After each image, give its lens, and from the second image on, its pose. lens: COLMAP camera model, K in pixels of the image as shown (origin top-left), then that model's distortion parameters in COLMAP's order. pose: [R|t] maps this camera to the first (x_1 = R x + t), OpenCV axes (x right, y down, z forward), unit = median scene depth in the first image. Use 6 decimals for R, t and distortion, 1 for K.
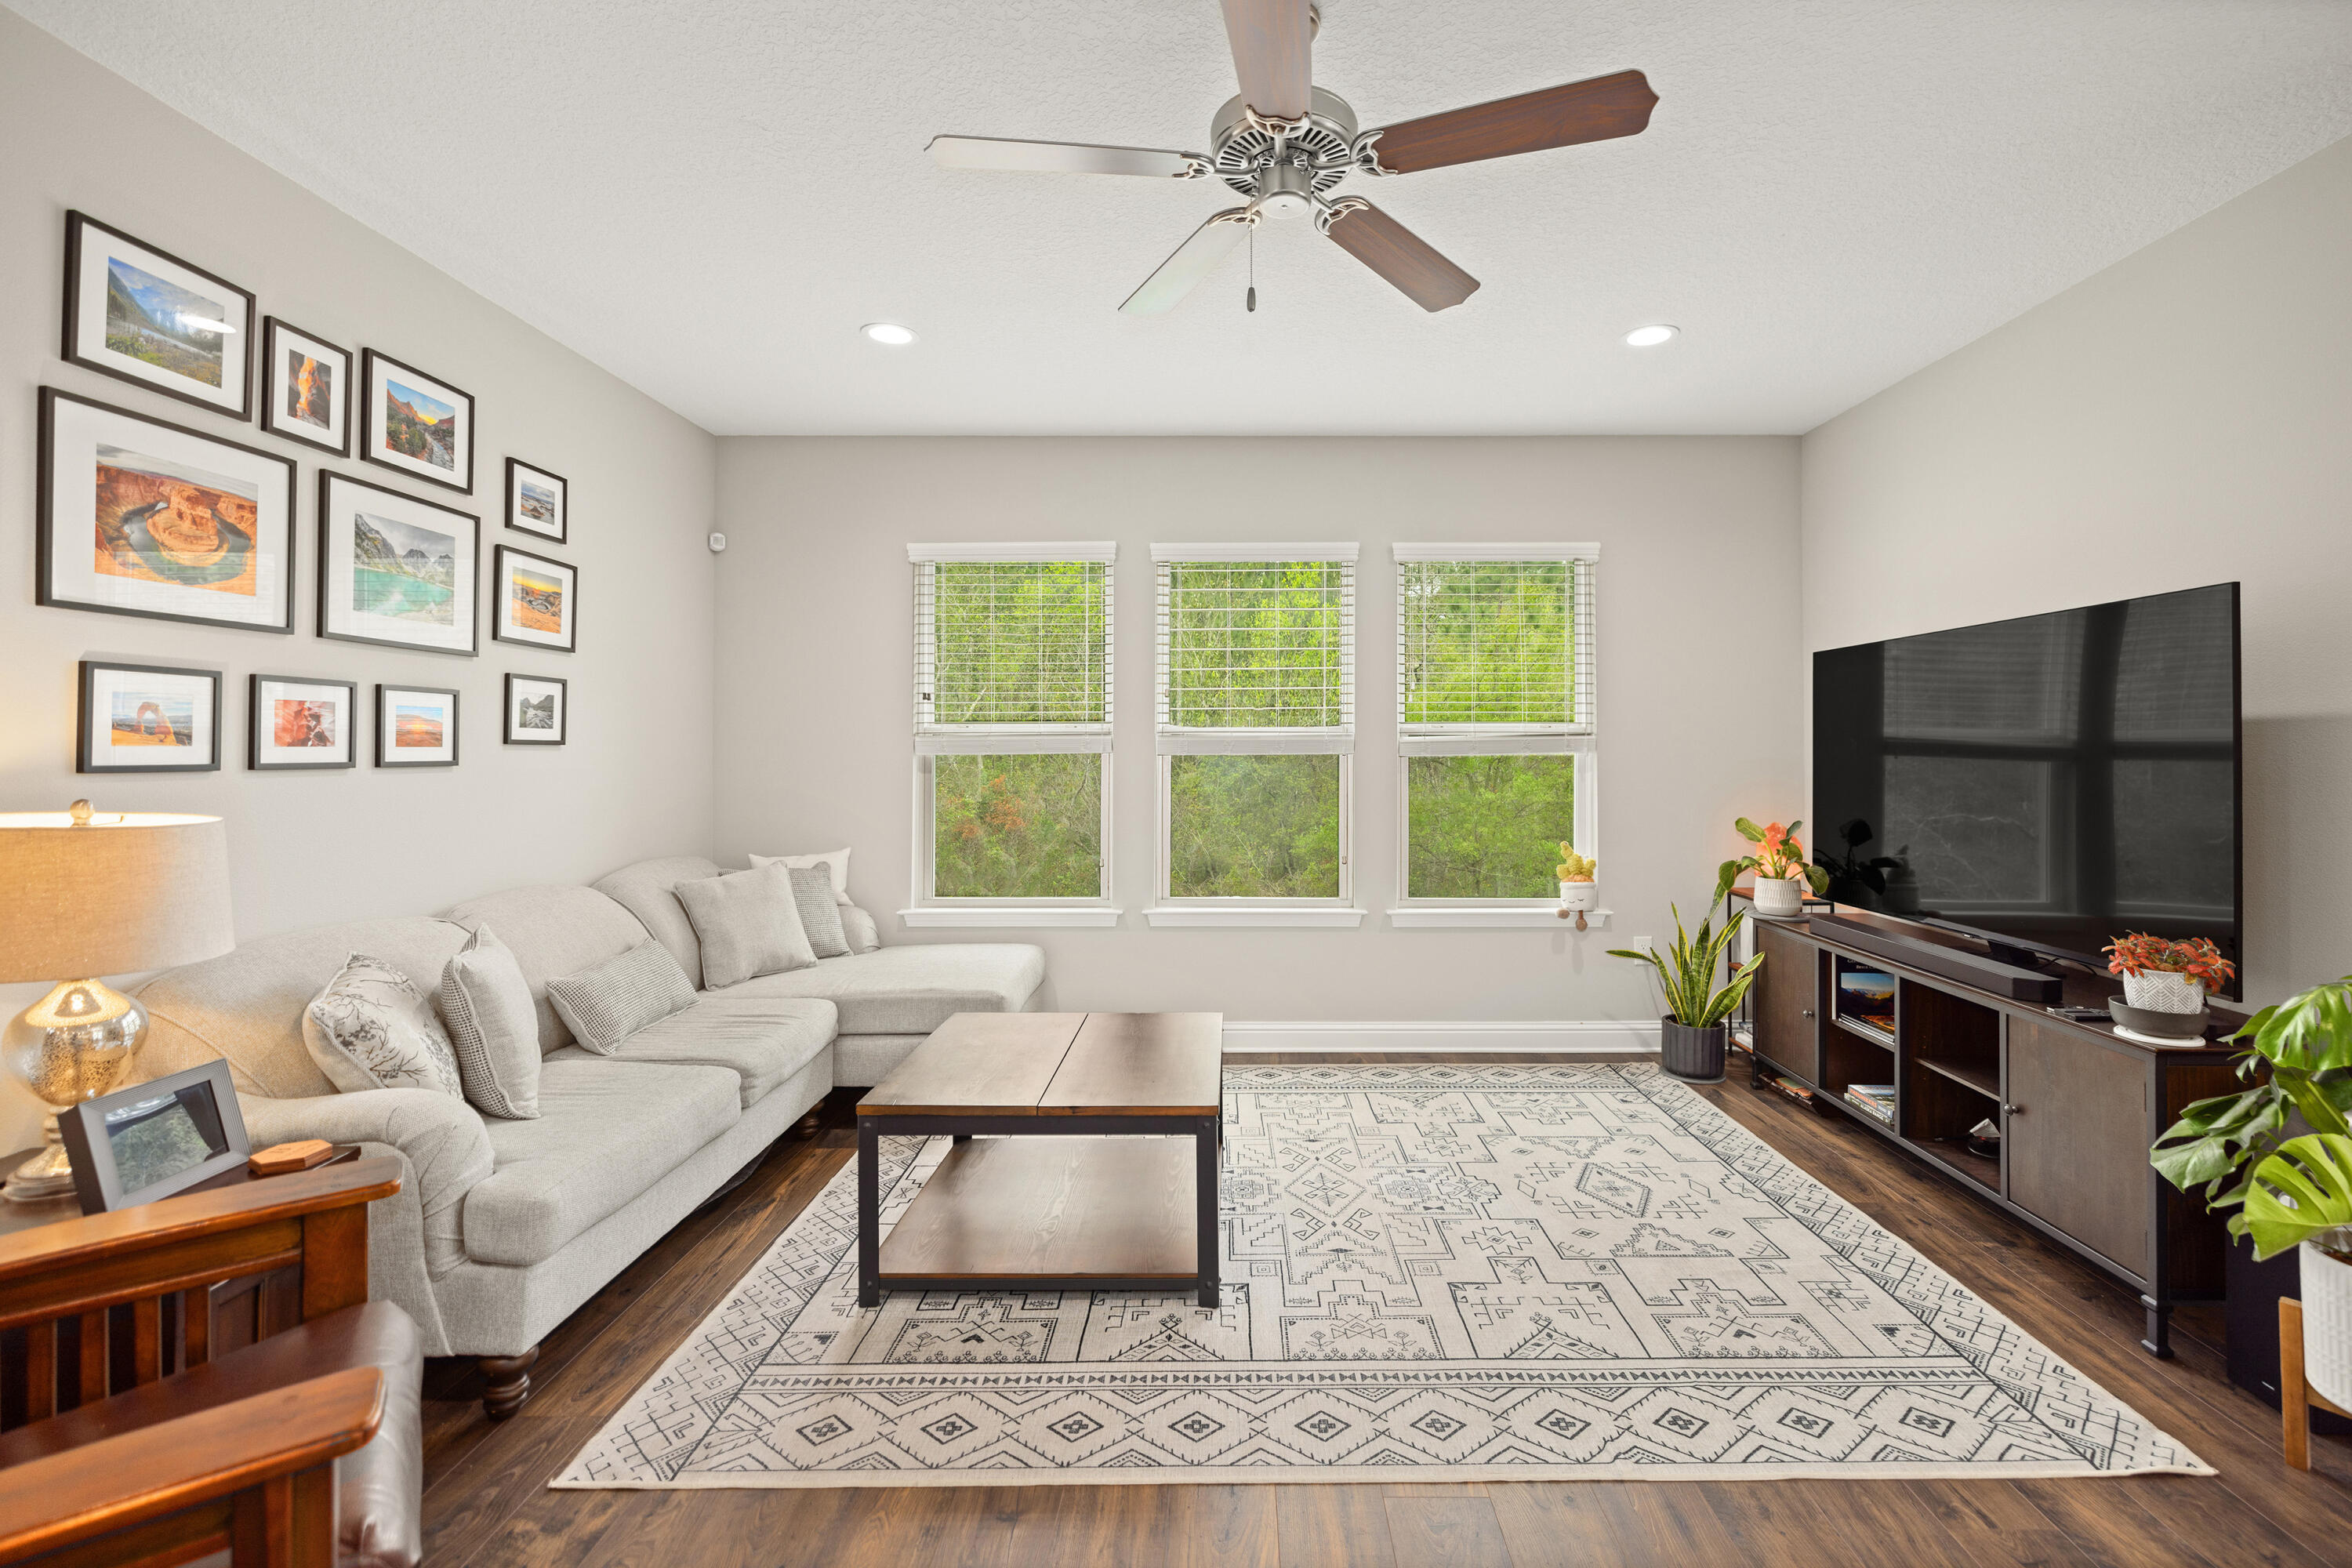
lens RADIAL K [[1030.2, 0, 1279.5], [0, 1030.2, 742.1], [0, 0, 1]] dist [0.001629, -0.001667]
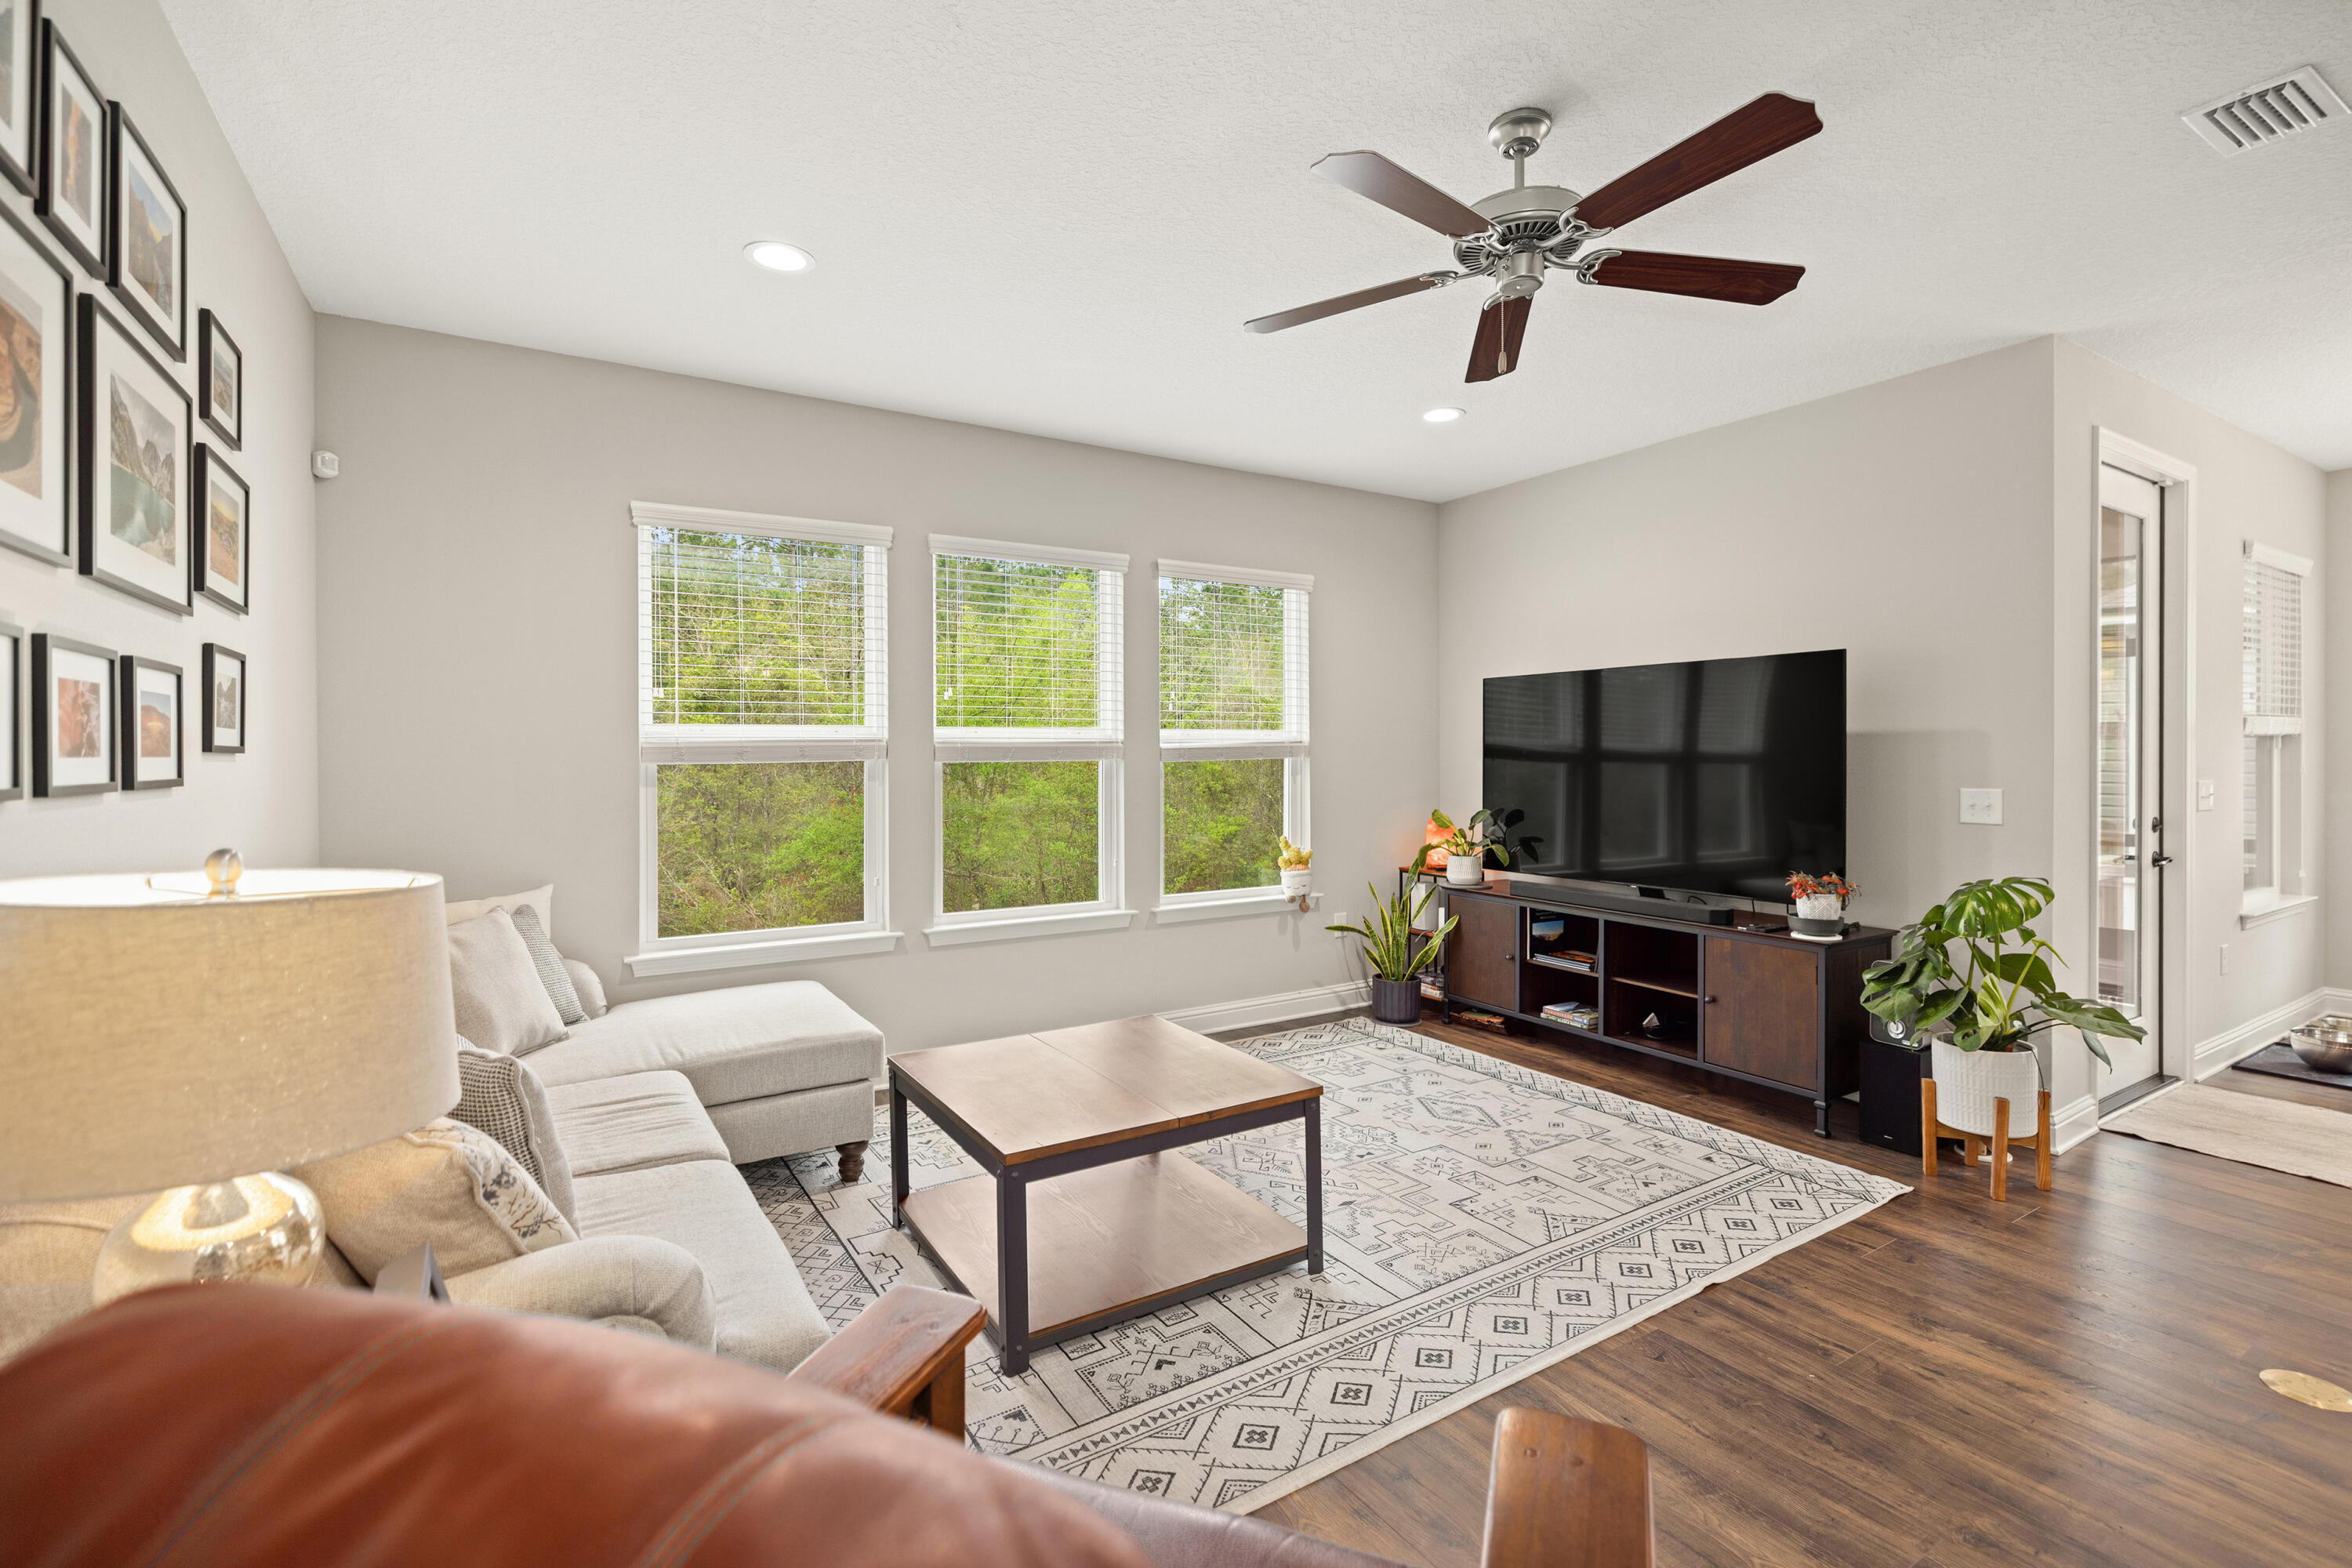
lens RADIAL K [[1030.2, 0, 1178.0], [0, 1030.2, 764.4], [0, 0, 1]] dist [0.001629, -0.001667]
pose [[0.852866, -0.008502, 0.522060, -0.673623], [-0.000039, 0.999866, 0.016347, -0.001337], [-0.522129, -0.013962, 0.852752, 0.147422]]
